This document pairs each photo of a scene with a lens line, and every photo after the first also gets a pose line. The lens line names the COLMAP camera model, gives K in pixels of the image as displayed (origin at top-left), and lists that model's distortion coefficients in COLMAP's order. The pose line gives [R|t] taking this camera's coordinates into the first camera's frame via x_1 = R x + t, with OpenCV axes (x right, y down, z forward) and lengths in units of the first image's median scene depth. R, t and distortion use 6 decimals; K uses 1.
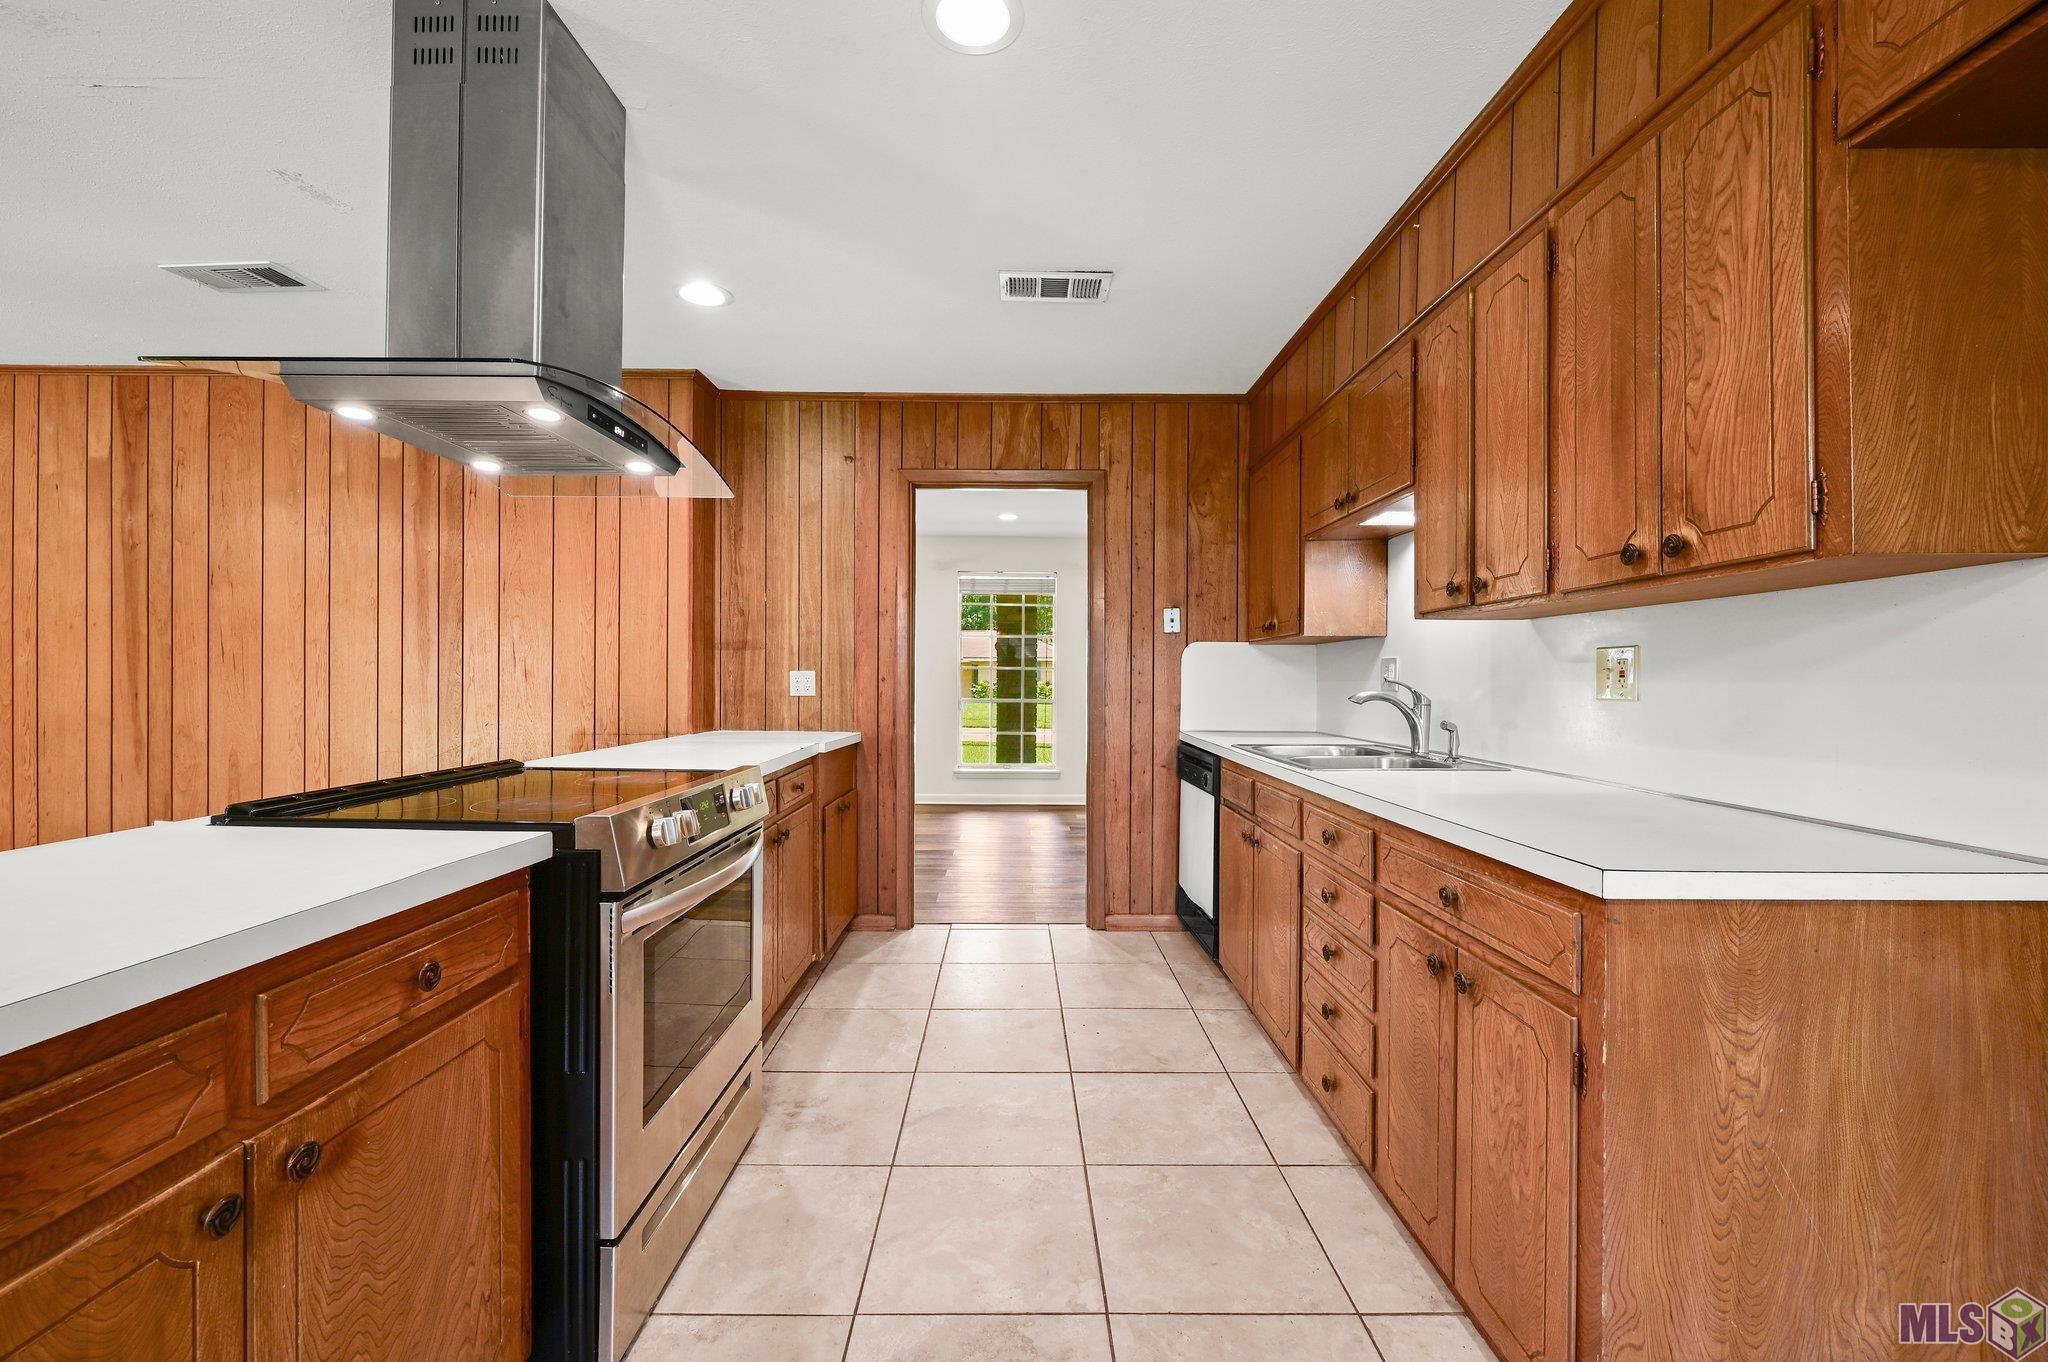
lens RADIAL K [[827.4, 0, 1015.4], [0, 827.4, 684.1], [0, 0, 1]] dist [-0.000956, 0.000650]
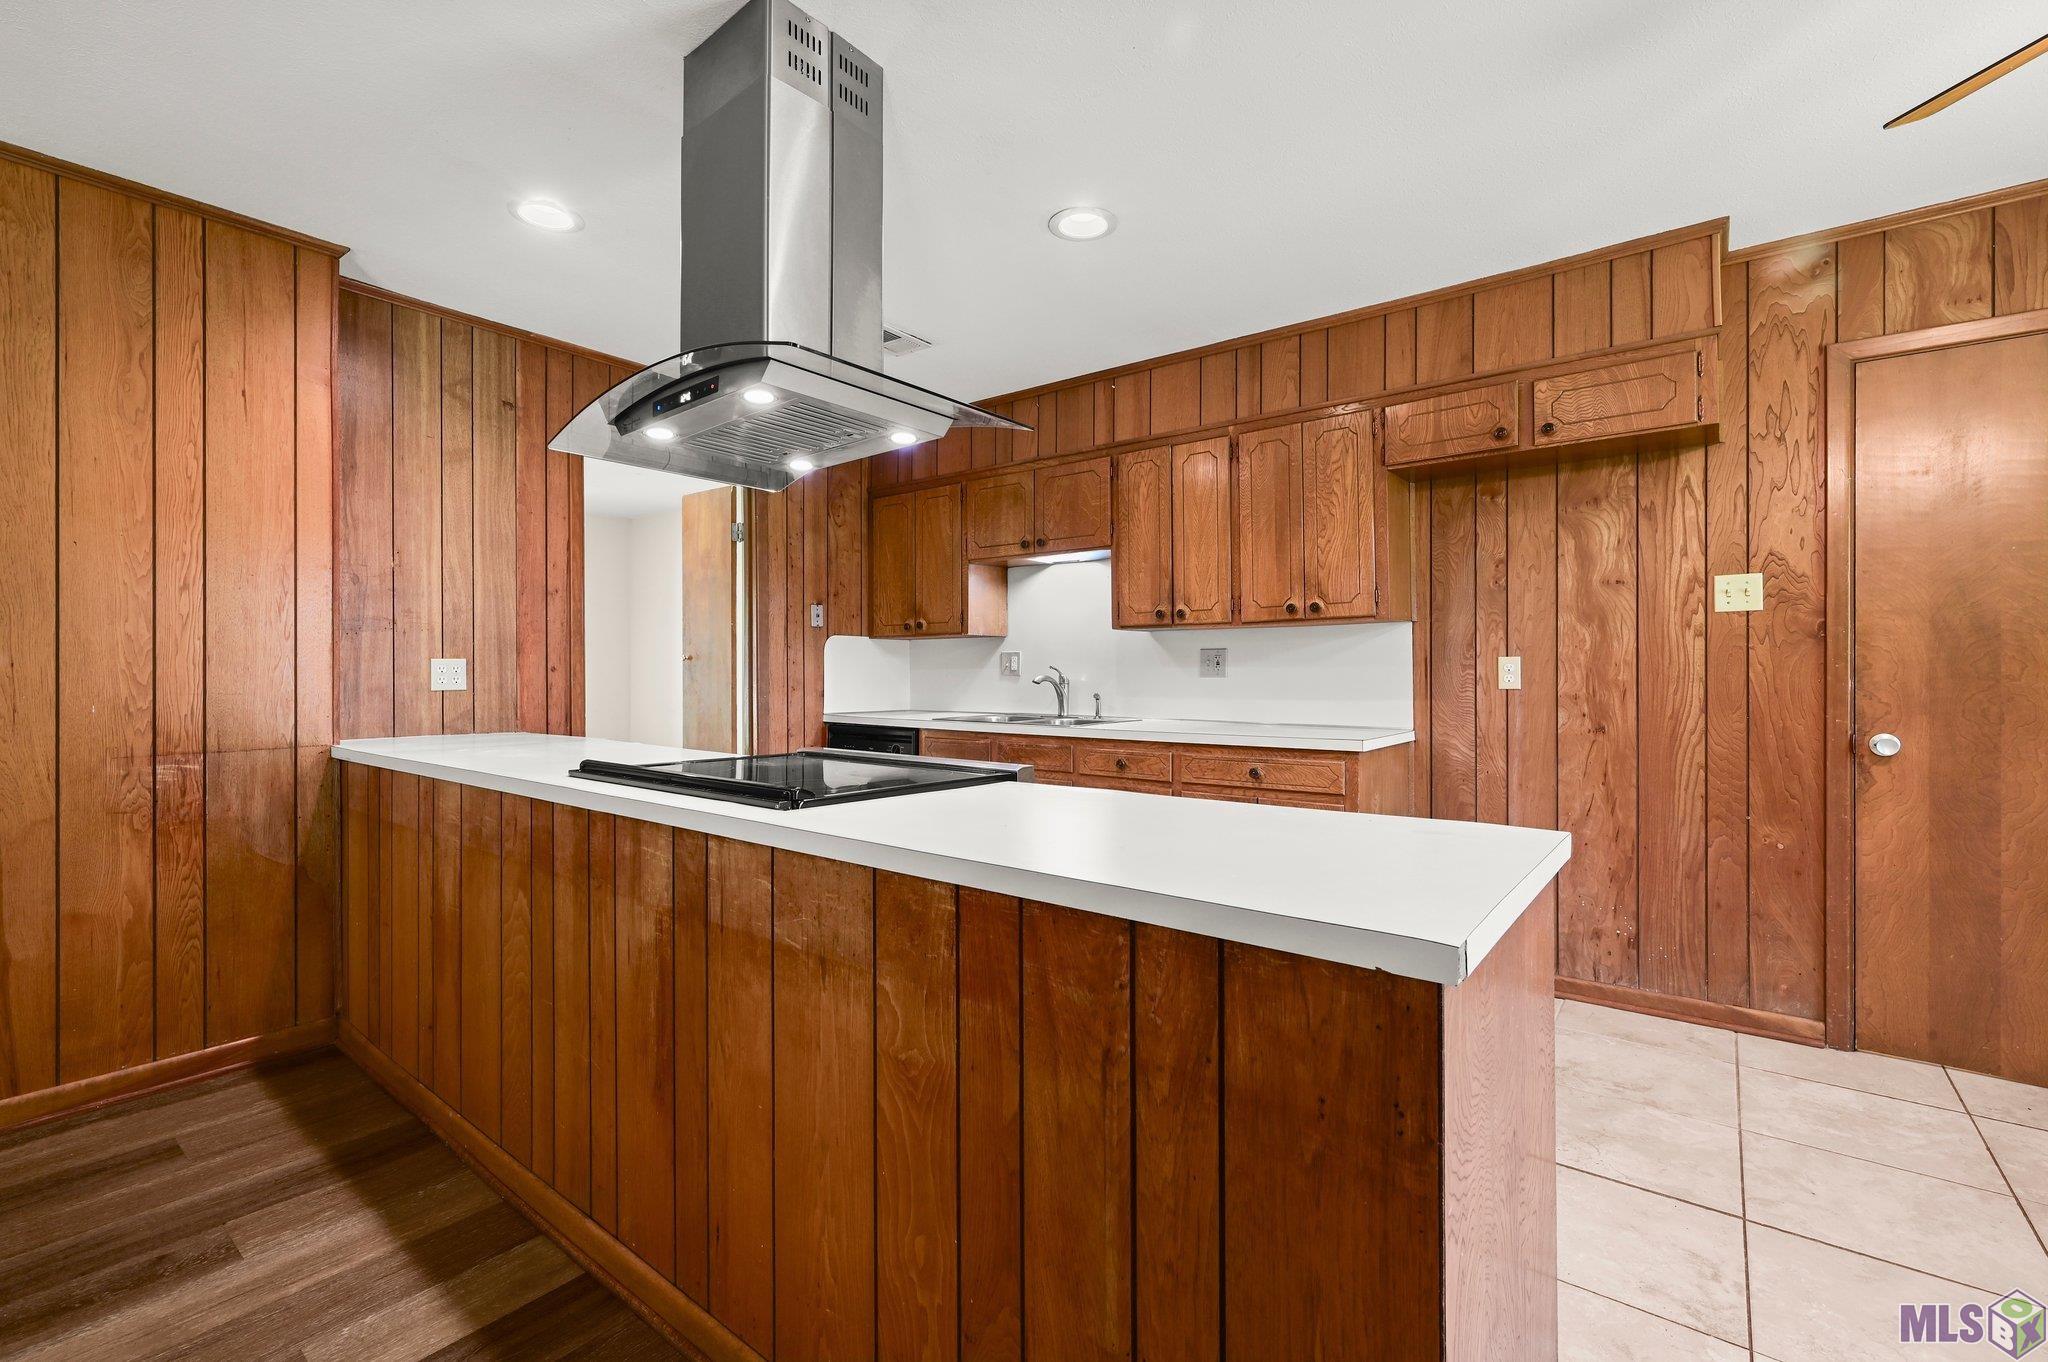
lens RADIAL K [[870.1, 0, 1033.8], [0, 870.1, 673.2], [0, 0, 1]] dist [0.006634, 0.000655]
pose [[0.620945, -0.007711, 0.783816, -0.565263], [0.009463, 0.999952, 0.002341, 0.001318], [-0.783797, 0.005963, 0.620989, 0.038360]]
